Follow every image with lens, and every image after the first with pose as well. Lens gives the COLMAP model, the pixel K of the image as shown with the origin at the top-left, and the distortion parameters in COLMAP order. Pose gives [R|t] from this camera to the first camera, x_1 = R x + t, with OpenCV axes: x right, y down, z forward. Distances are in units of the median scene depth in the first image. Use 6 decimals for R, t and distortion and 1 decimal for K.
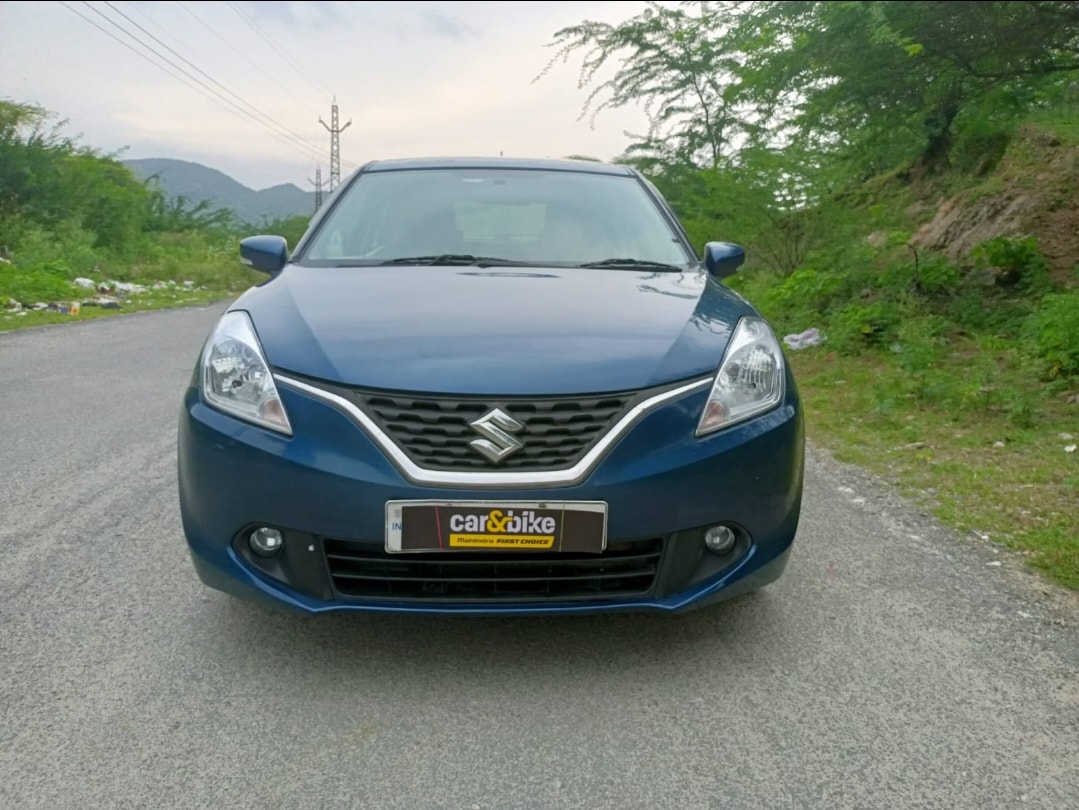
lens RADIAL K [[804.5, 0, 531.6], [0, 804.5, 405.6], [0, 0, 1]] dist [0.031339, -0.023779]
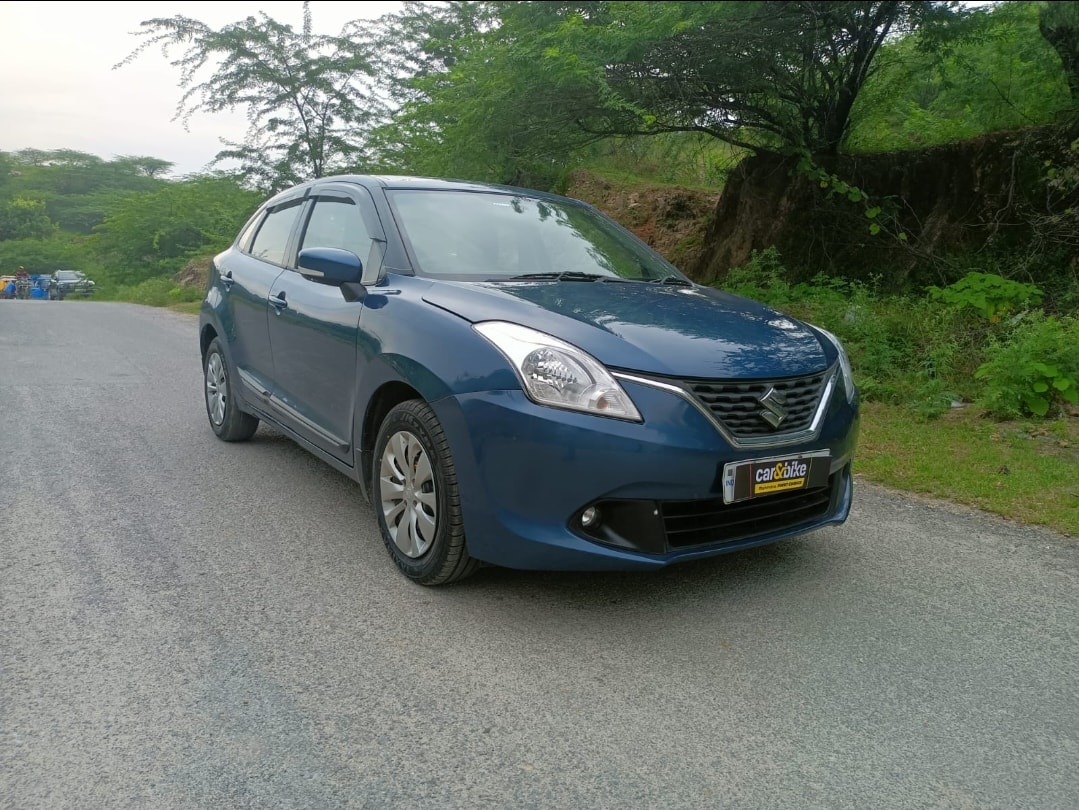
lens RADIAL K [[804.5, 0, 537.4], [0, 804.5, 410.4], [0, 0, 1]] dist [0.031339, -0.023779]
pose [[0.846136, -0.072761, 0.527977, -1.084477], [0.079140, 0.996808, 0.010542, -0.003946], [-0.527059, 0.032864, 0.849193, 0.060029]]
